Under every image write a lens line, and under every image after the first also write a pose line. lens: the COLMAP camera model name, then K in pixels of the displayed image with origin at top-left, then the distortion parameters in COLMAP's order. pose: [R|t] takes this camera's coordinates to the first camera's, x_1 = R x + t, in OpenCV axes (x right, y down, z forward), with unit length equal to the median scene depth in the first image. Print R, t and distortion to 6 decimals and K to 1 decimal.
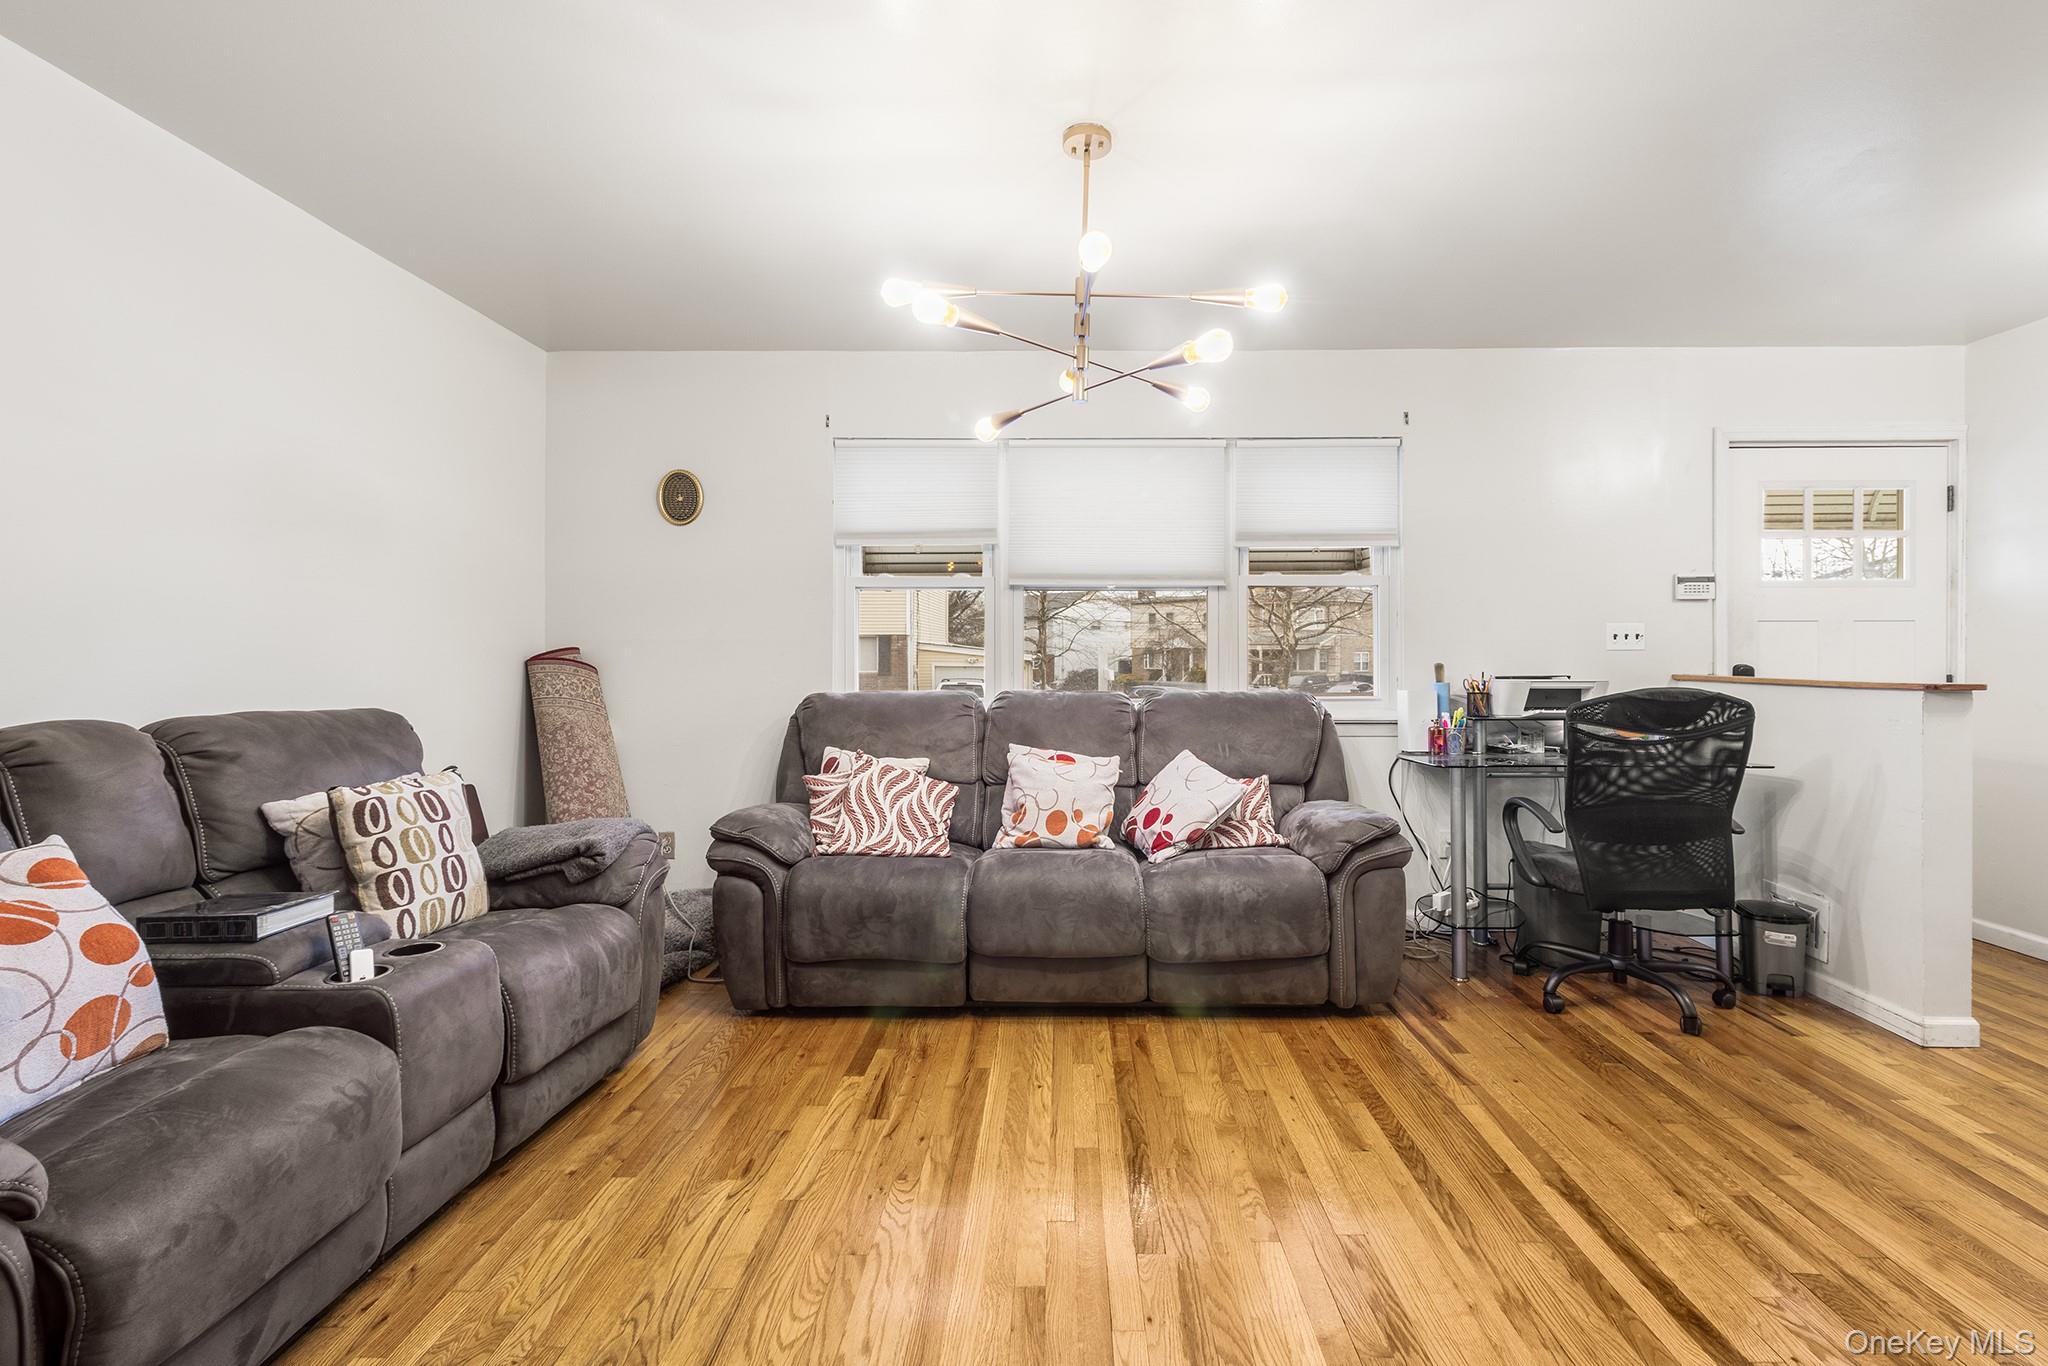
lens RADIAL K [[956.6, 0, 1083.2], [0, 956.6, 659.8], [0, 0, 1]] dist [-0.000618, 0.000089]
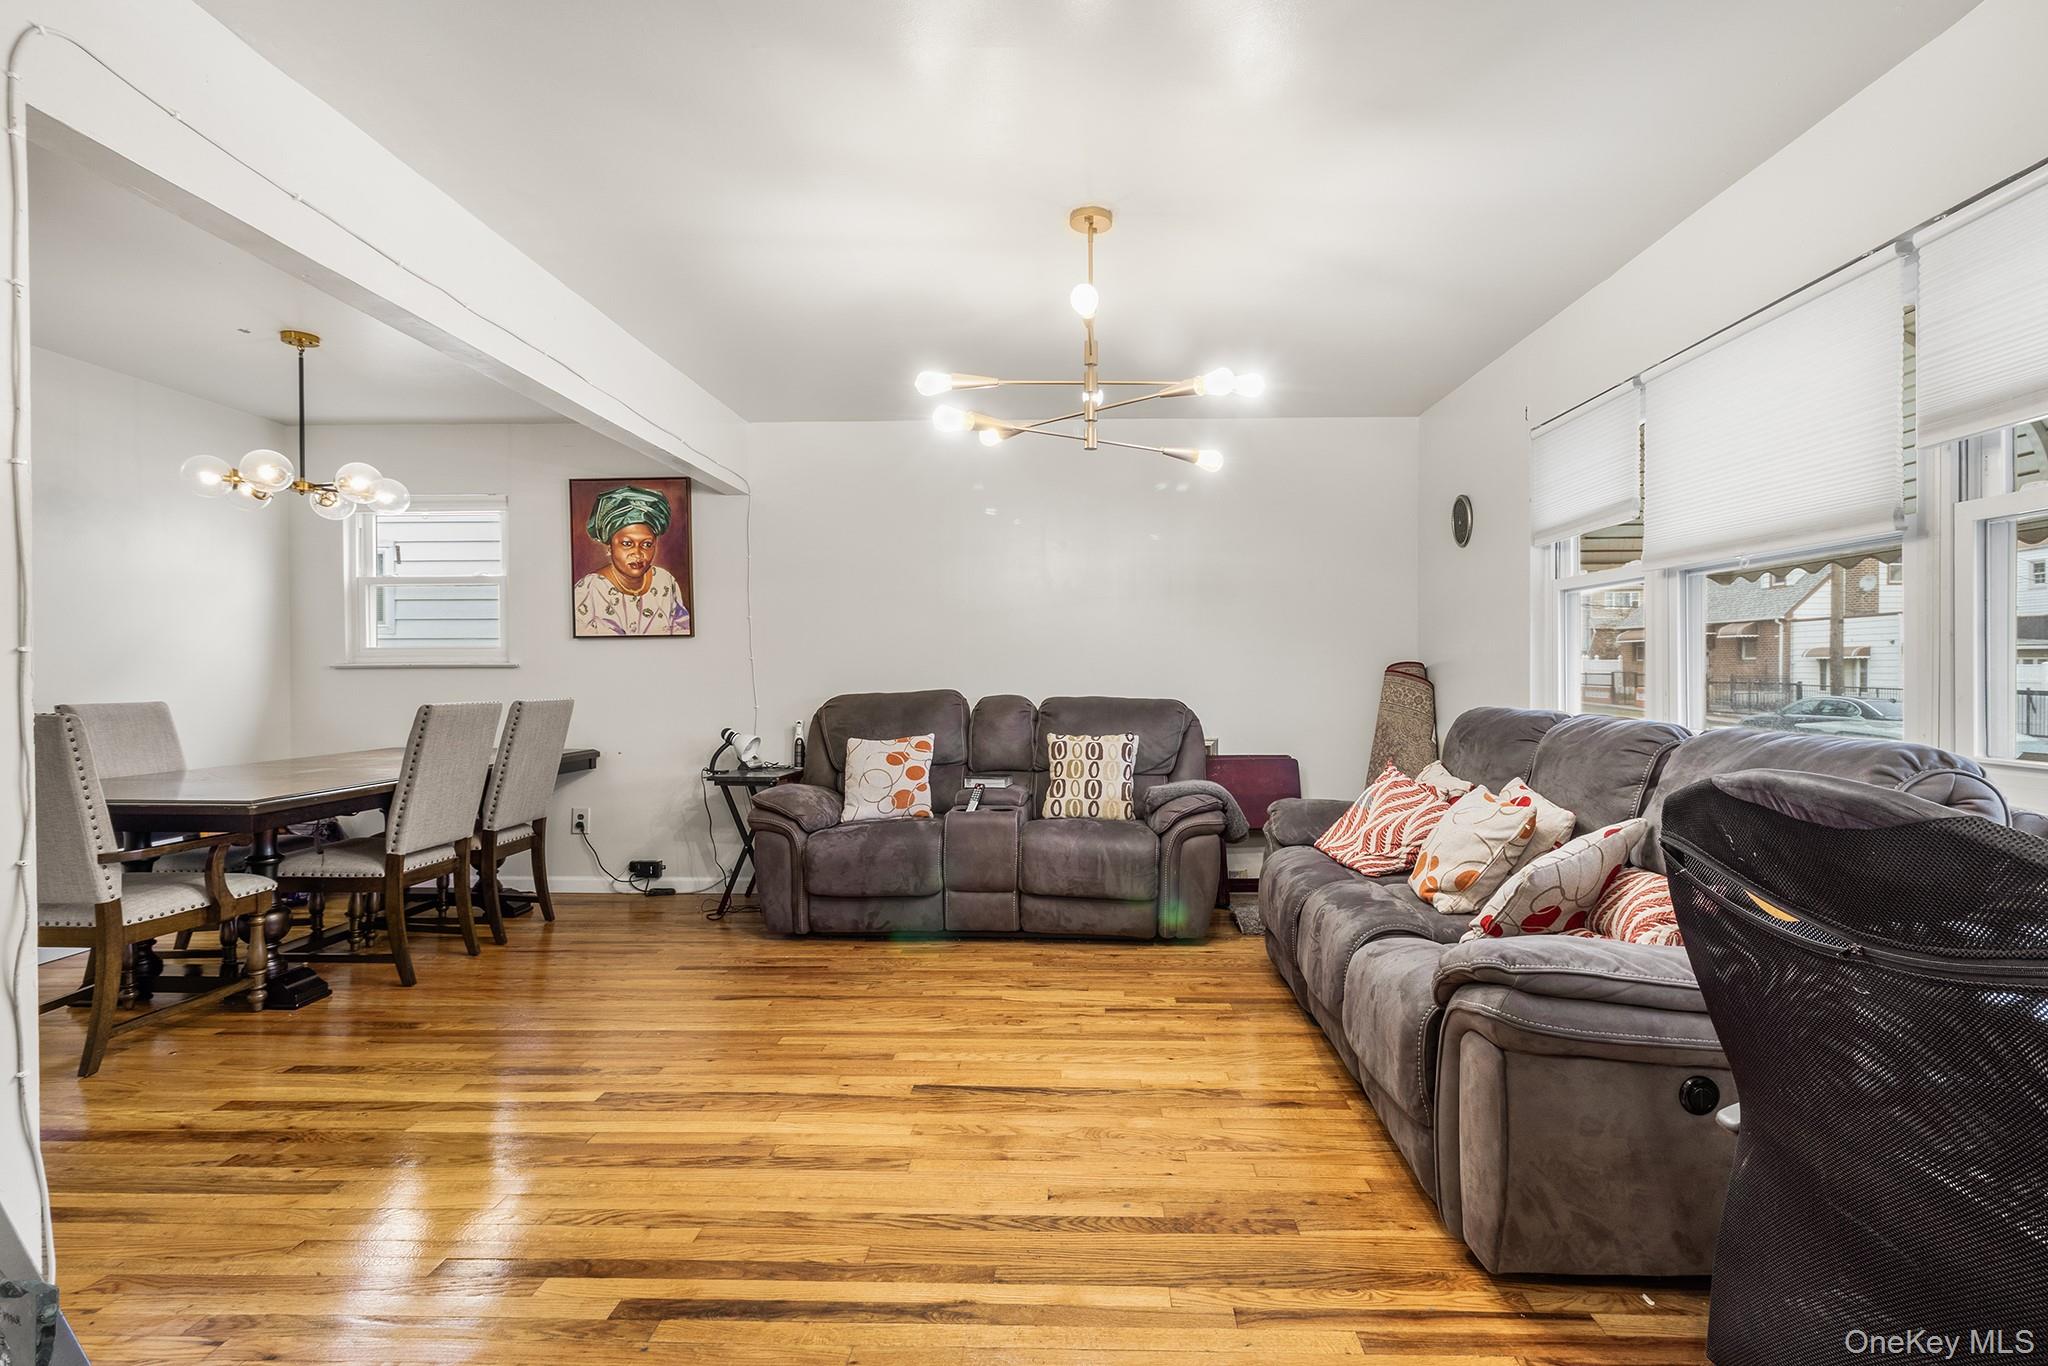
lens RADIAL K [[956.6, 0, 1030.8], [0, 956.6, 677.8], [0, 0, 1]] dist [-0.000618, 0.000089]
pose [[-0.037453, 0.008765, -0.999260, 1.159709], [-0.003453, 0.999954, 0.008900, -0.003014], [0.999292, 0.003783, -0.037421, 0.960482]]
